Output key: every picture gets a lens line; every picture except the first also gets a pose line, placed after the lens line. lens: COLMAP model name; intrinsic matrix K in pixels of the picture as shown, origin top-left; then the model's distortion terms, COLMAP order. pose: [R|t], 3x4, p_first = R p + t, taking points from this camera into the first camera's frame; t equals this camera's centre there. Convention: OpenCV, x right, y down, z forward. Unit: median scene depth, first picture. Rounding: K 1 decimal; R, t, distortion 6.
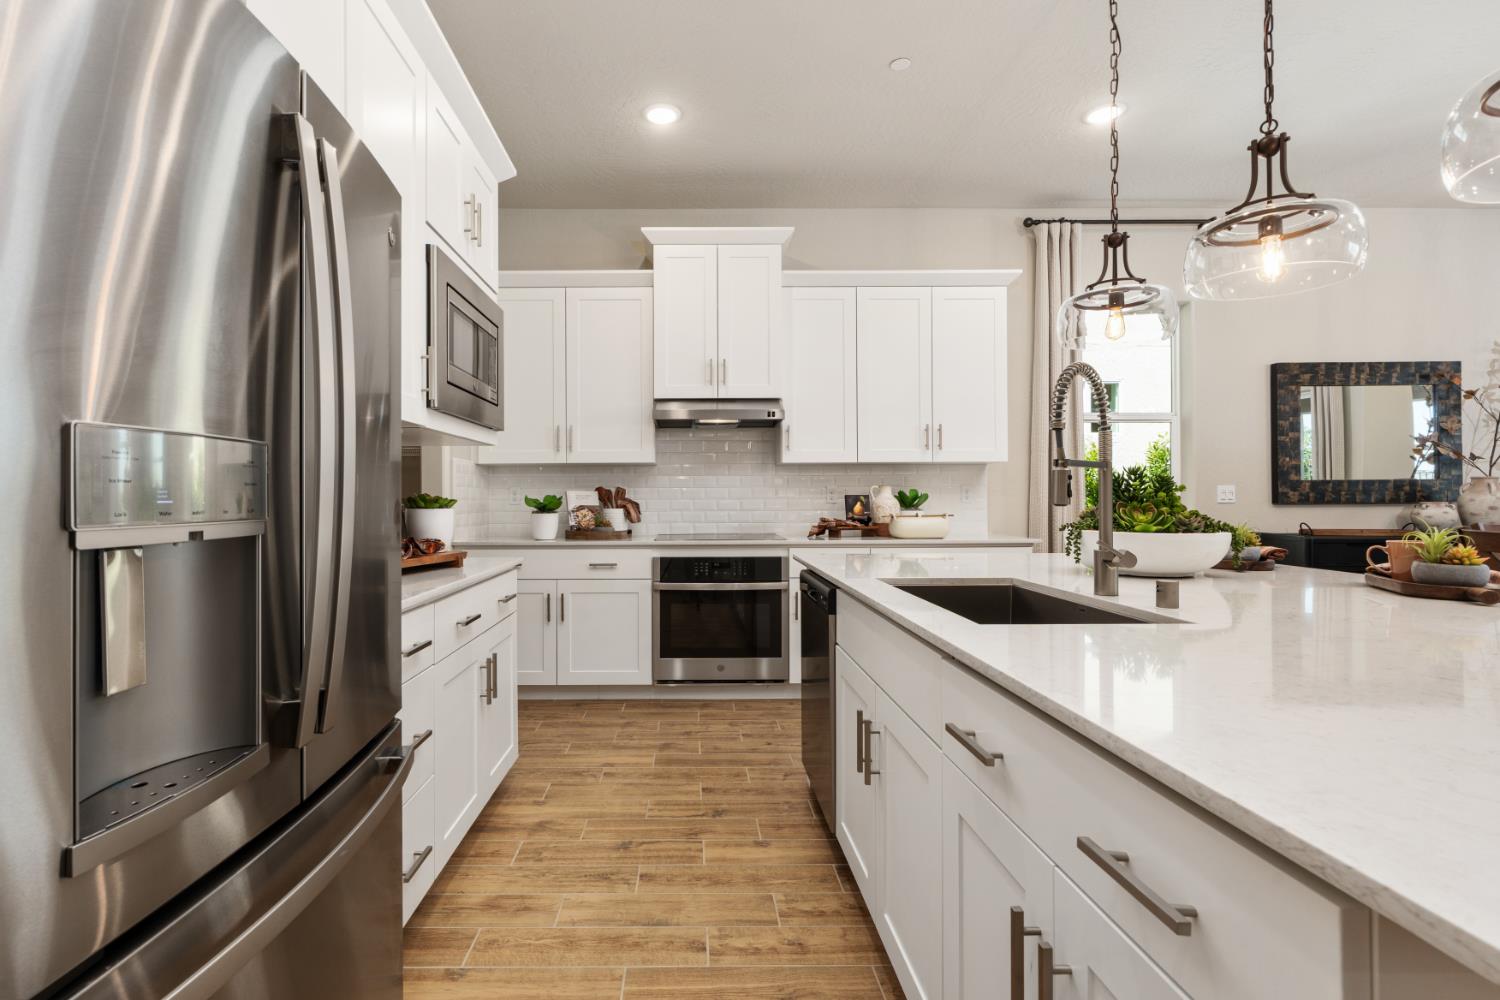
lens RADIAL K [[698.5, 0, 691.1], [0, 698.5, 494.0], [0, 0, 1]] dist [-0.004818, 0.000350]
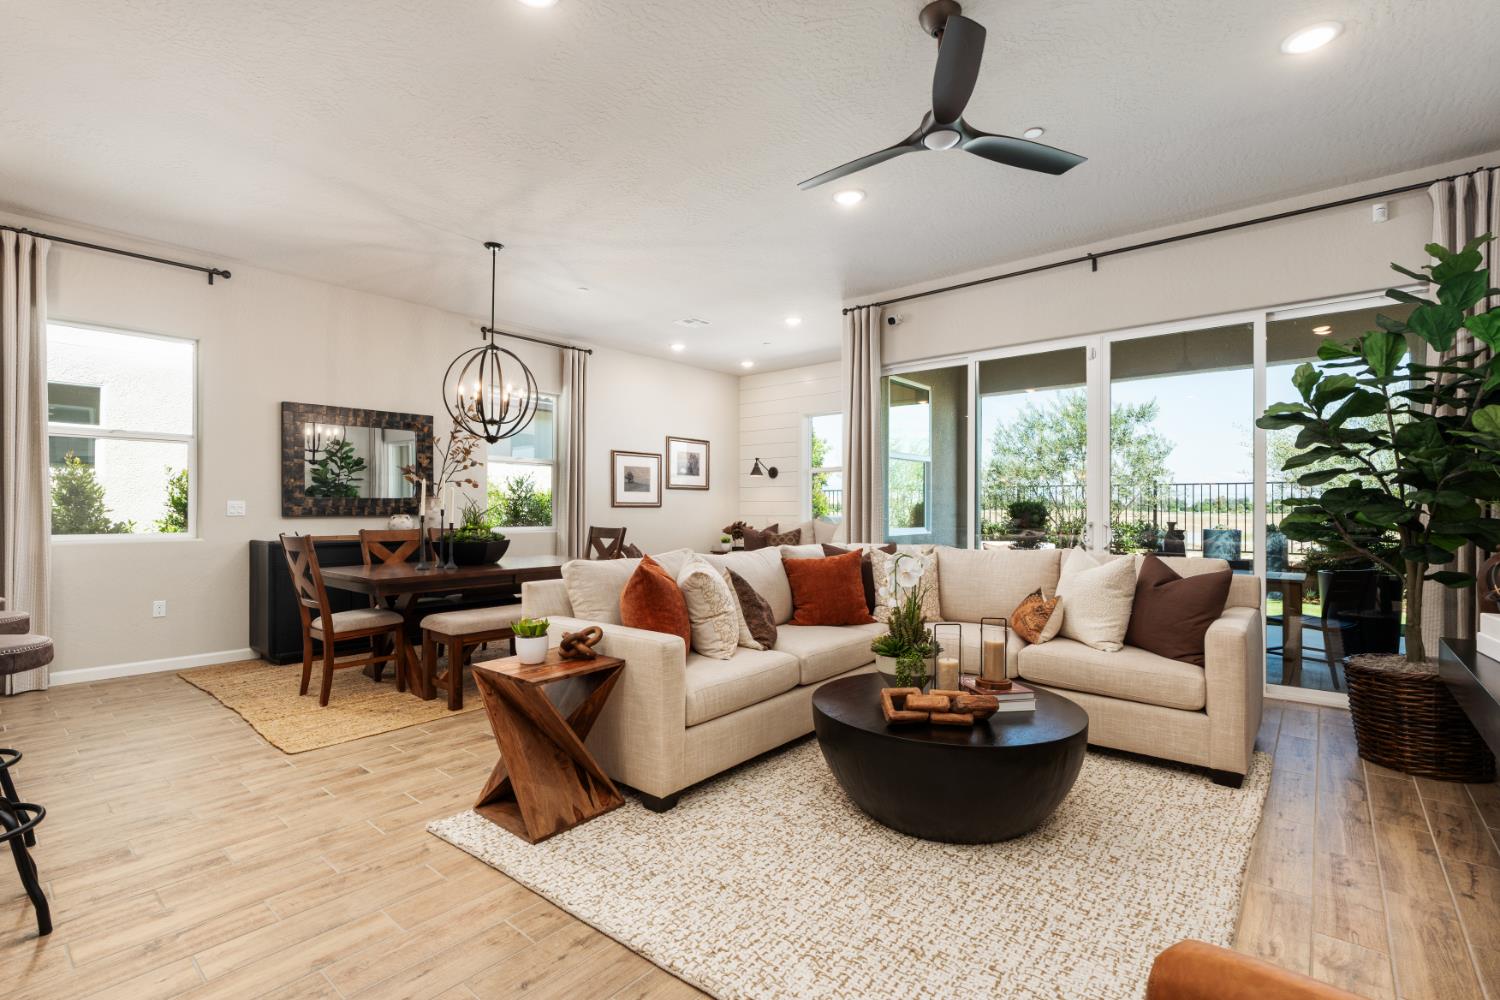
lens RADIAL K [[683.8, 0, 748.1], [0, 683.8, 507.3], [0, 0, 1]] dist [-0.004734, 0.000540]
pose [[0.648432, 0.005784, 0.761251, 0.485878], [-0.005987, 0.999979, -0.002498, -0.004354], [-0.761249, -0.002937, 0.648453, -0.421996]]
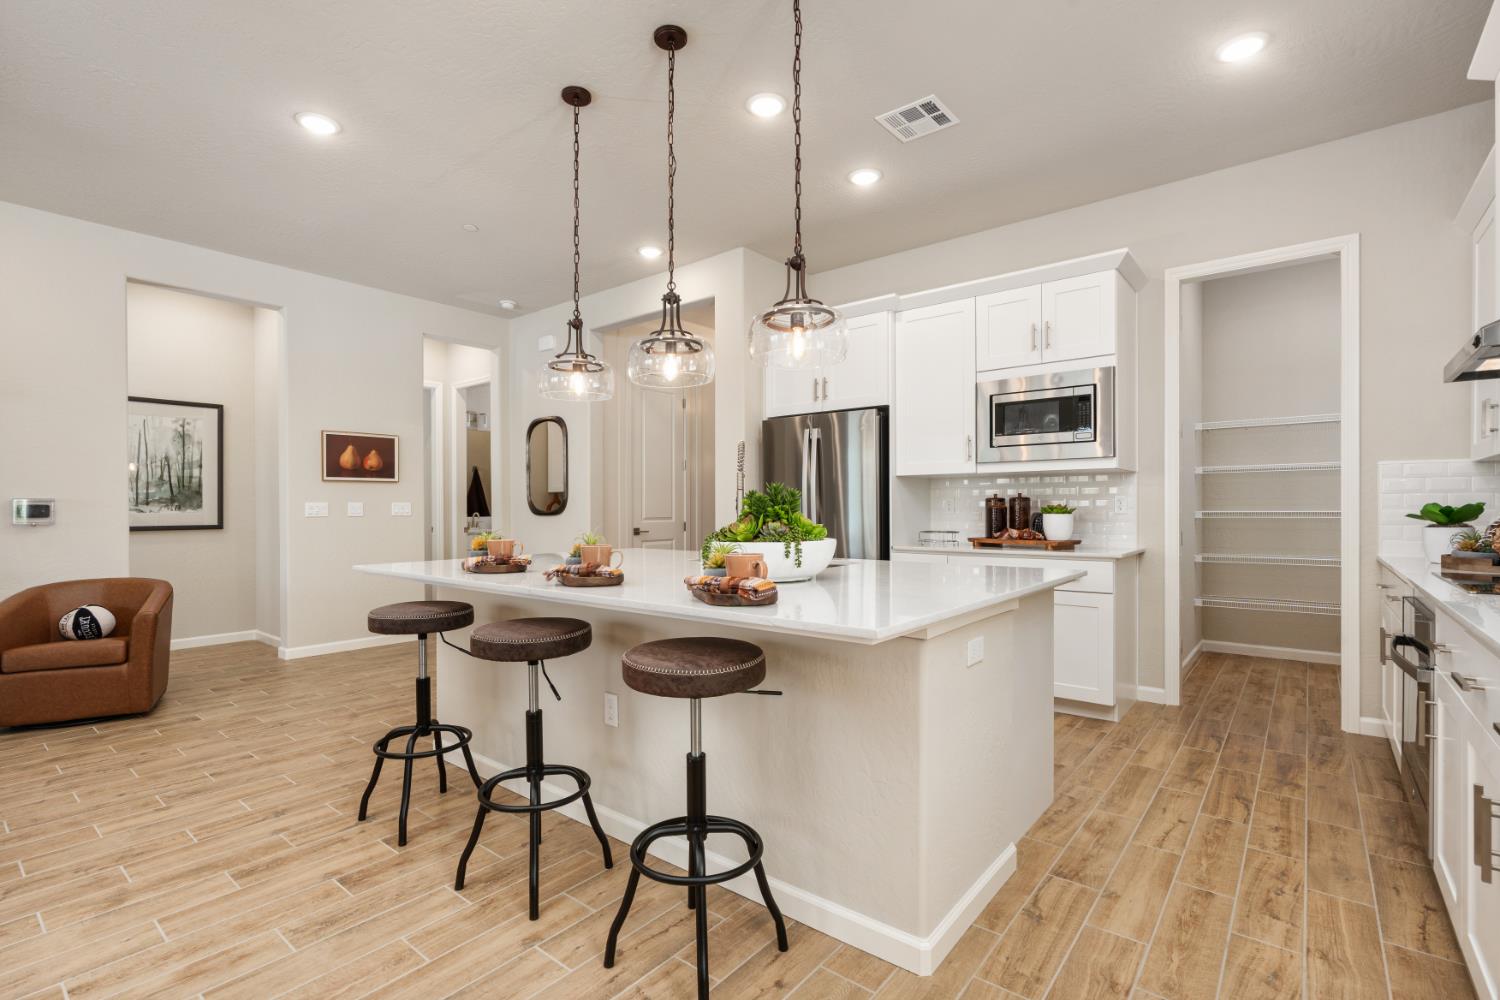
lens RADIAL K [[690.8, 0, 750.3], [0, 690.8, 509.3], [0, 0, 1]] dist [-0.004448, -0.000072]
pose [[-0.631753, 0.007633, -0.775132, 0.779551], [0.009487, 0.999953, 0.002115, 0.000013], [0.775112, -0.006017, -0.631796, 0.855013]]
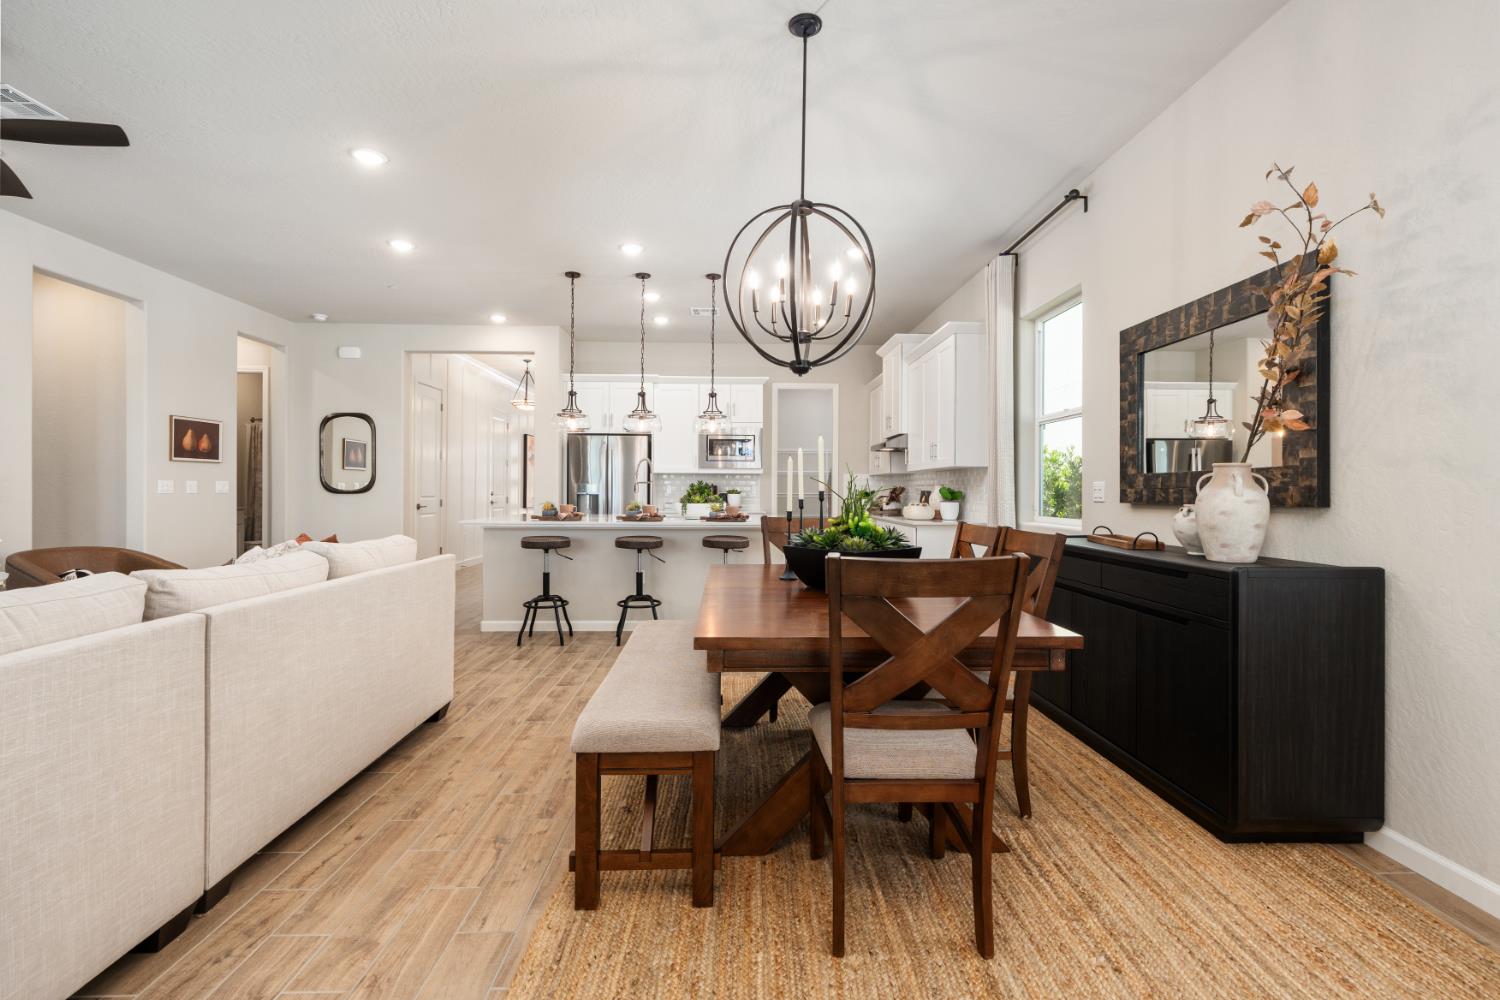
lens RADIAL K [[675.6, 0, 747.5], [0, 675.6, 489.6], [0, 0, 1]] dist [-0.002592, 0.000294]
pose [[0.025394, 0.001632, -0.999676, 1.713613], [-0.001590, 0.999997, 0.001592, -0.003399], [0.999676, 0.001549, 0.025397, 0.573384]]
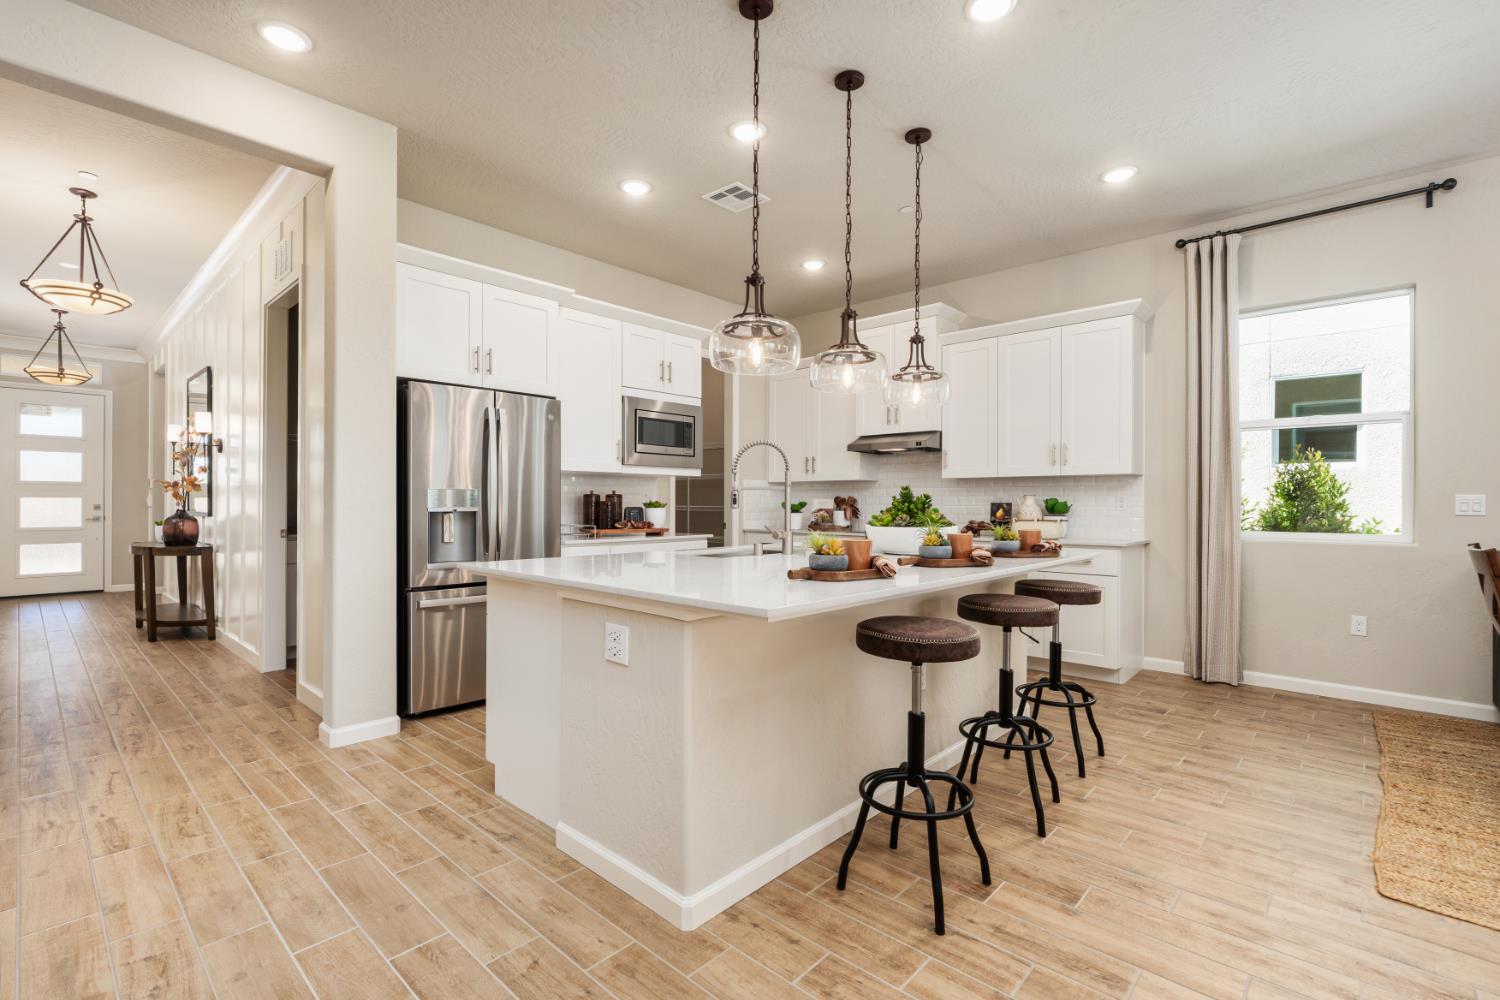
lens RADIAL K [[674.8, 0, 749.3], [0, 674.8, 503.6], [0, 0, 1]] dist [-0.008732, 0.004386]
pose [[0.734491, 0.007046, -0.678582, 0.726821], [-0.002791, 0.999969, 0.007362, -0.004896], [0.678613, -0.003513, 0.734488, -0.190039]]
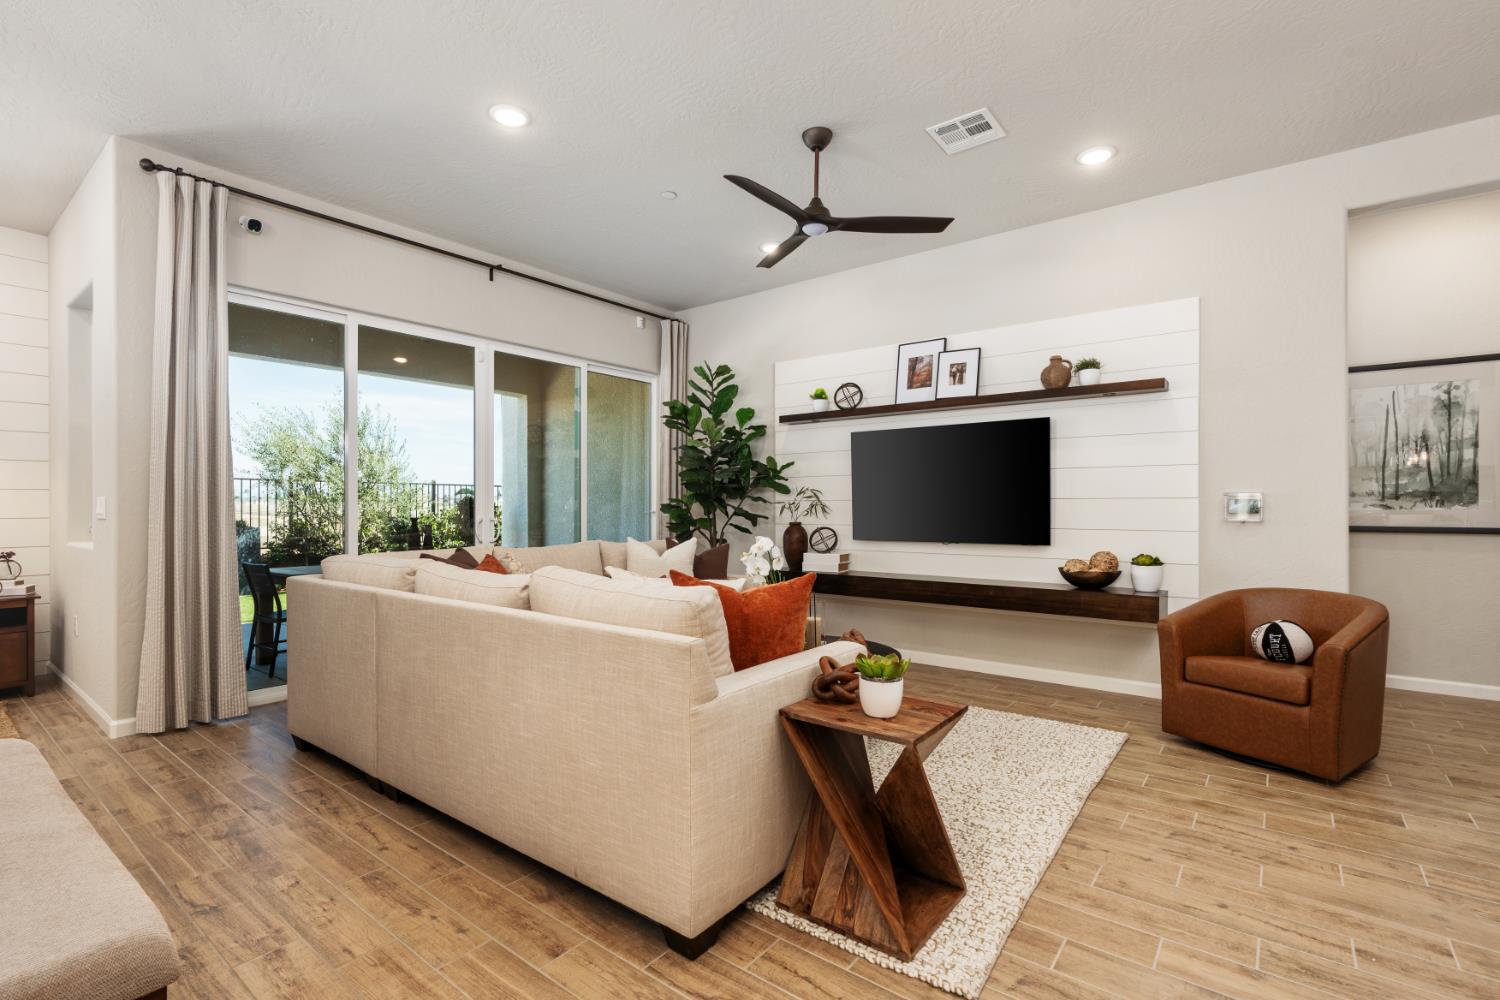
lens RADIAL K [[690.1, 0, 752.9], [0, 690.1, 506.1], [0, 0, 1]] dist [-0.011179, 0.006358]
pose [[-0.787972, 0.003081, 0.615703, 0.614444], [-0.000744, 0.999982, -0.005957, 0.000209], [-0.615711, -0.005153, -0.787955, 0.535168]]
